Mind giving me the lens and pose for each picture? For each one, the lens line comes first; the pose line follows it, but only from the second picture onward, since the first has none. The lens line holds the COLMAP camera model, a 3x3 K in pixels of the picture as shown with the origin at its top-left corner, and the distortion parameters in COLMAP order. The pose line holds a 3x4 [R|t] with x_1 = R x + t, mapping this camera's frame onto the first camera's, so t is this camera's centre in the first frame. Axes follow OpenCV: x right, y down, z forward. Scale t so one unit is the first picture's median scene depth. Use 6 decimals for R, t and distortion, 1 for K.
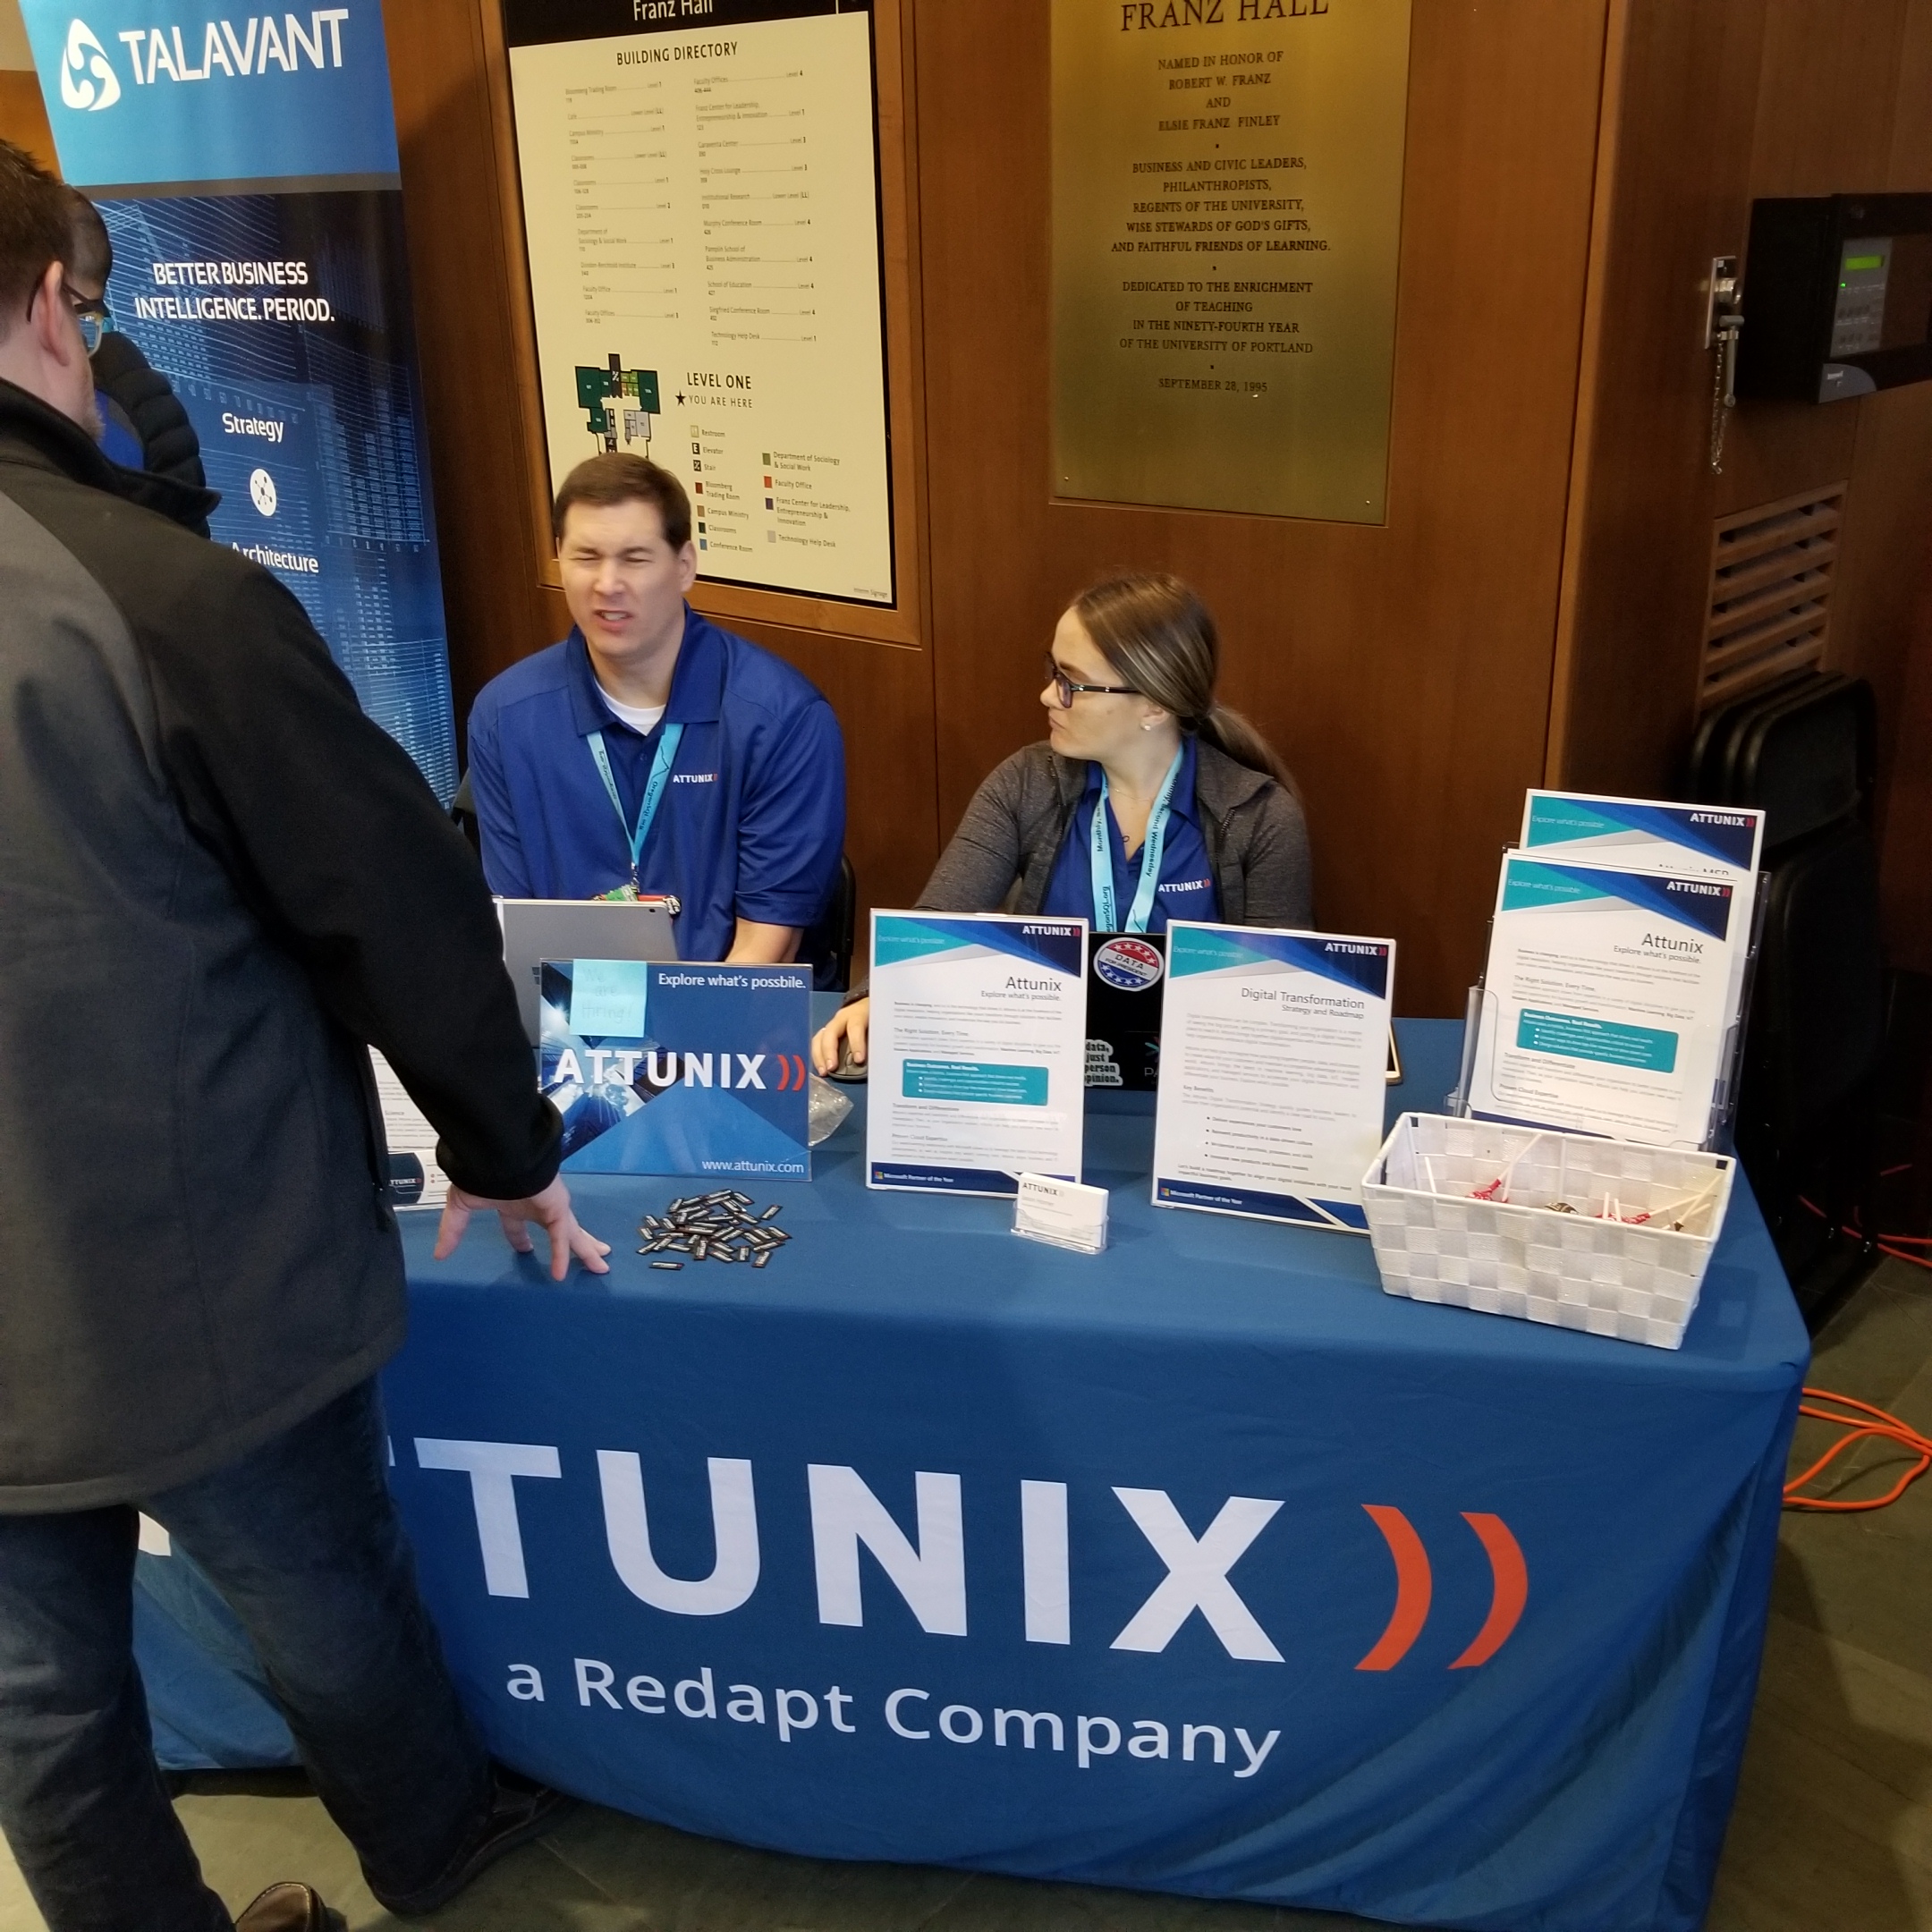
lens RADIAL K [[2008.7, 0, 966.0], [0, 2008.7, 966.0], [0, 0, 1]] dist [0.064759, -0.106128]
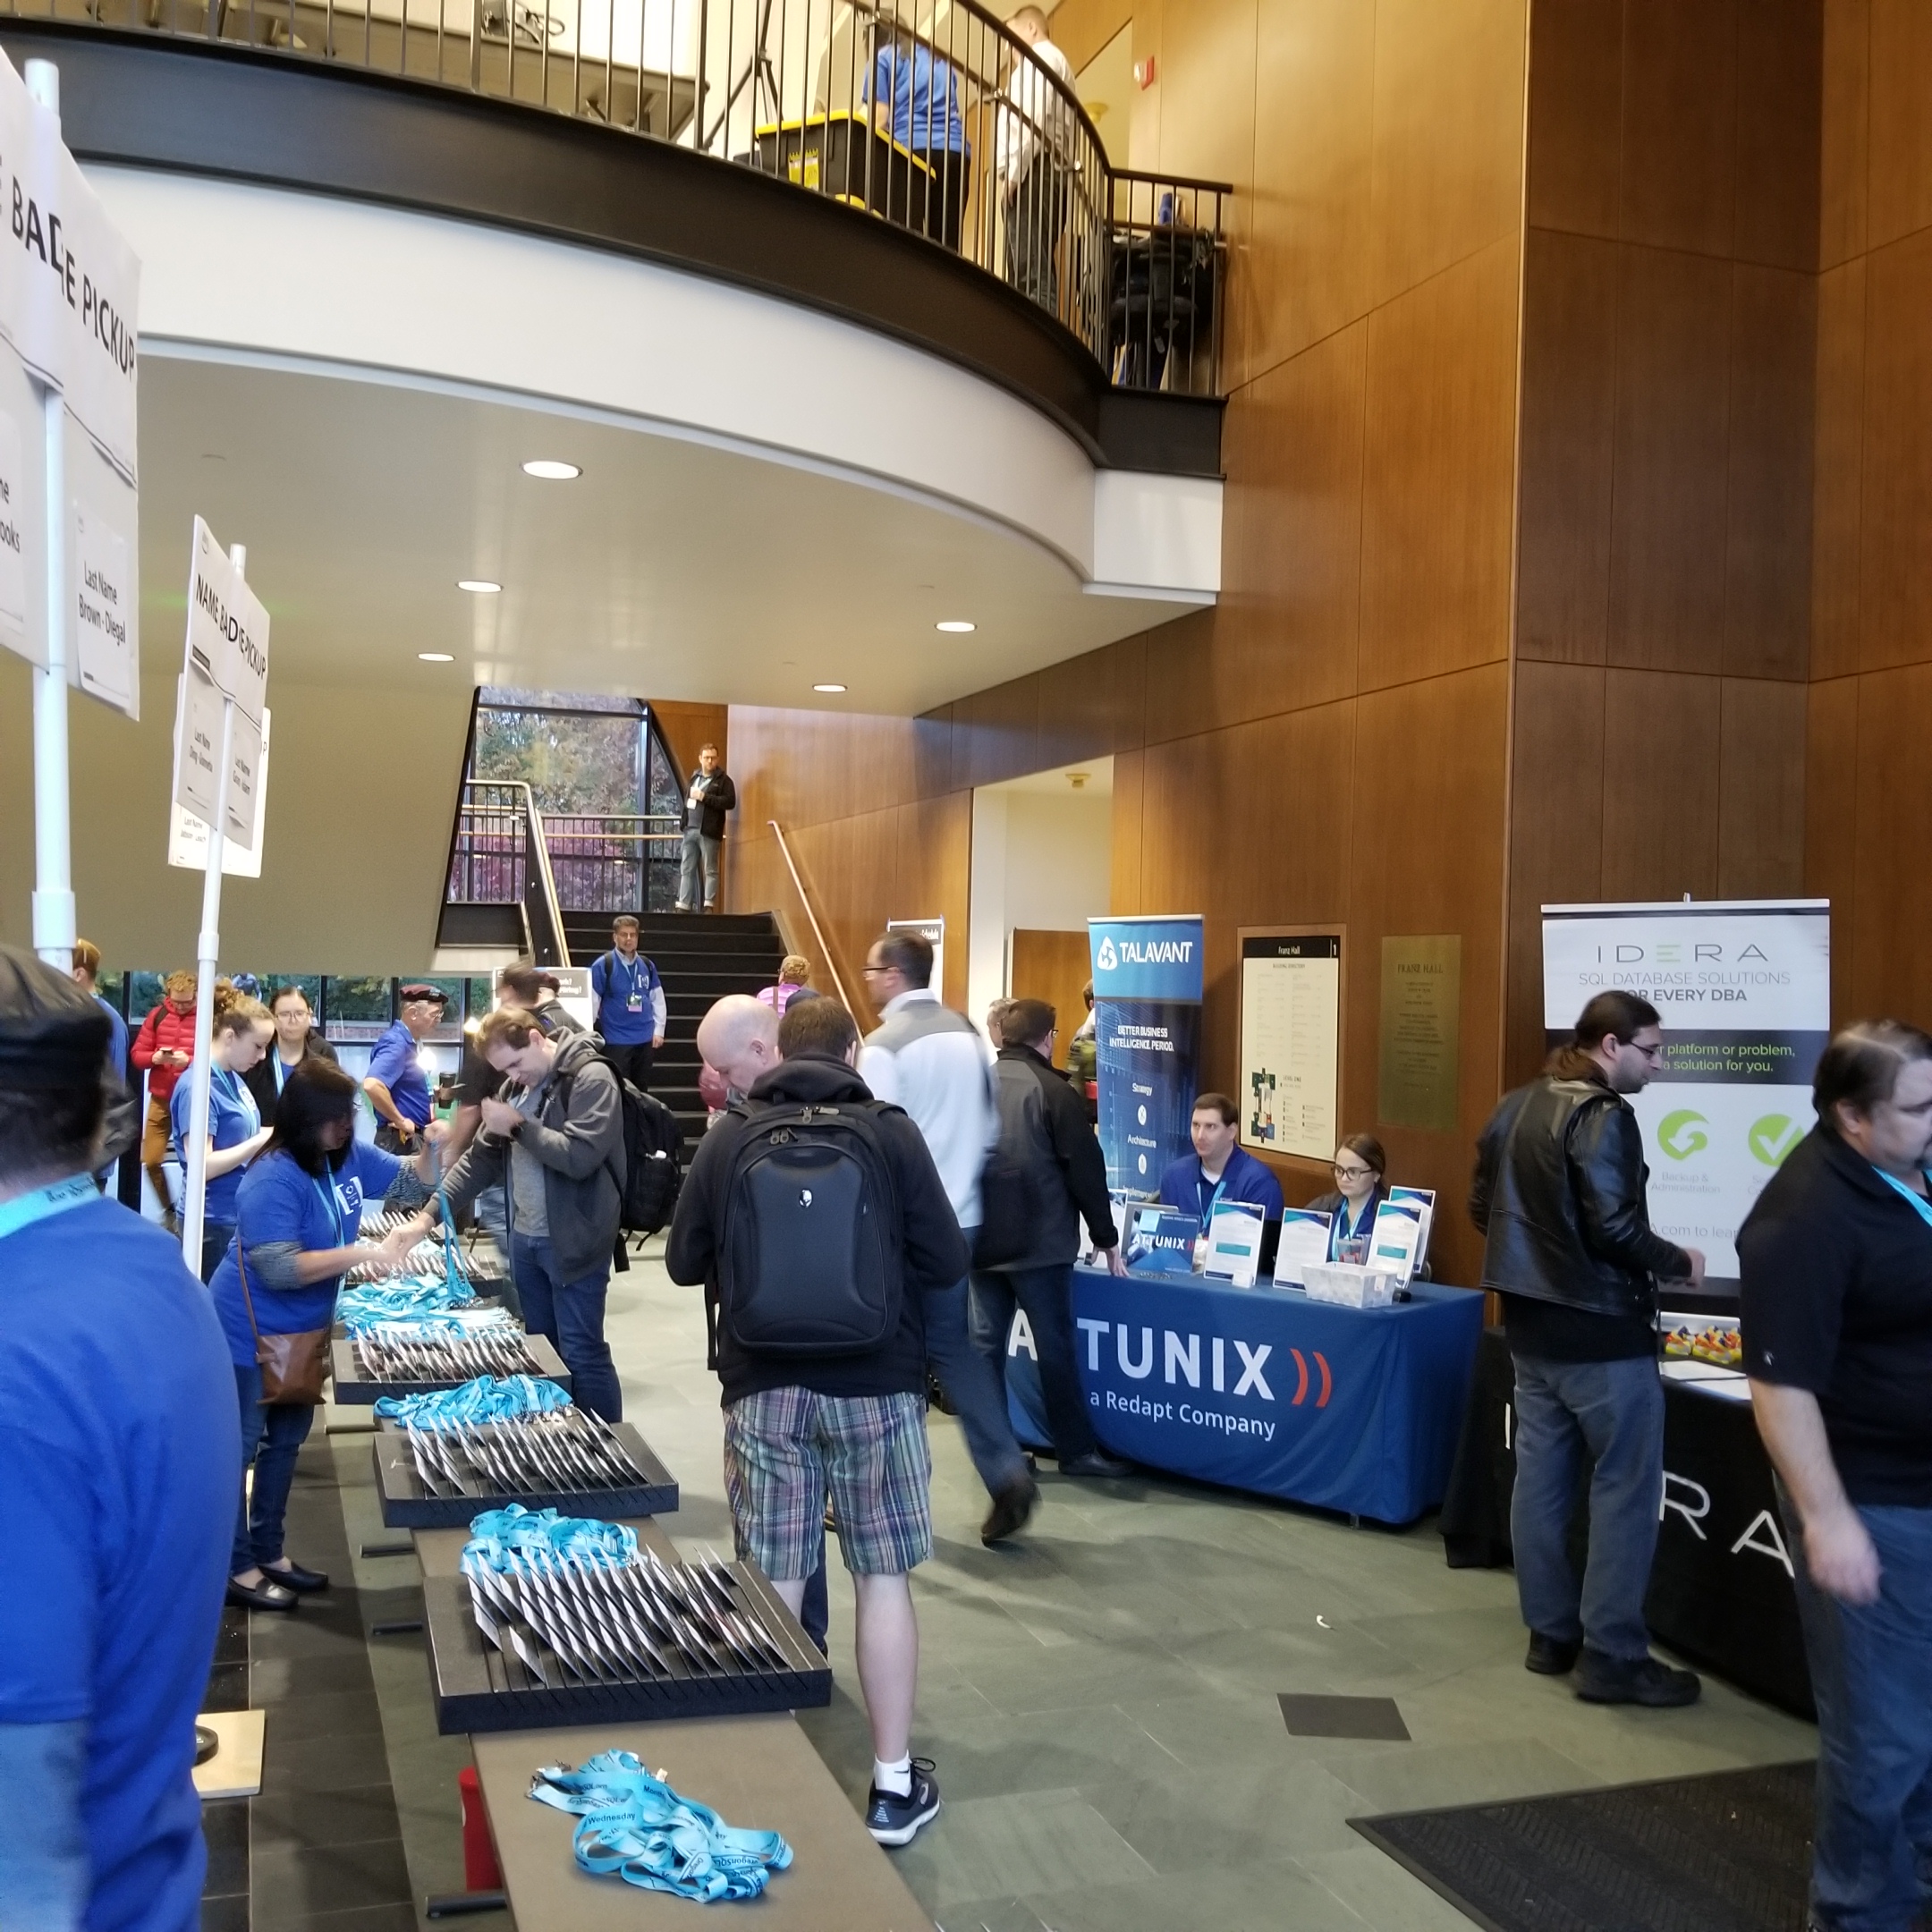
lens RADIAL K [[2008.7, 0, 966.0], [0, 2008.7, 966.0], [0, 0, 1]] dist [0.064759, -0.106128]
pose [[0.872683, 0.036903, -0.486891, 1.359222], [-0.207146, 0.930944, -0.300722, 0.788256], [0.442171, 0.363292, 0.820063, -2.438556]]
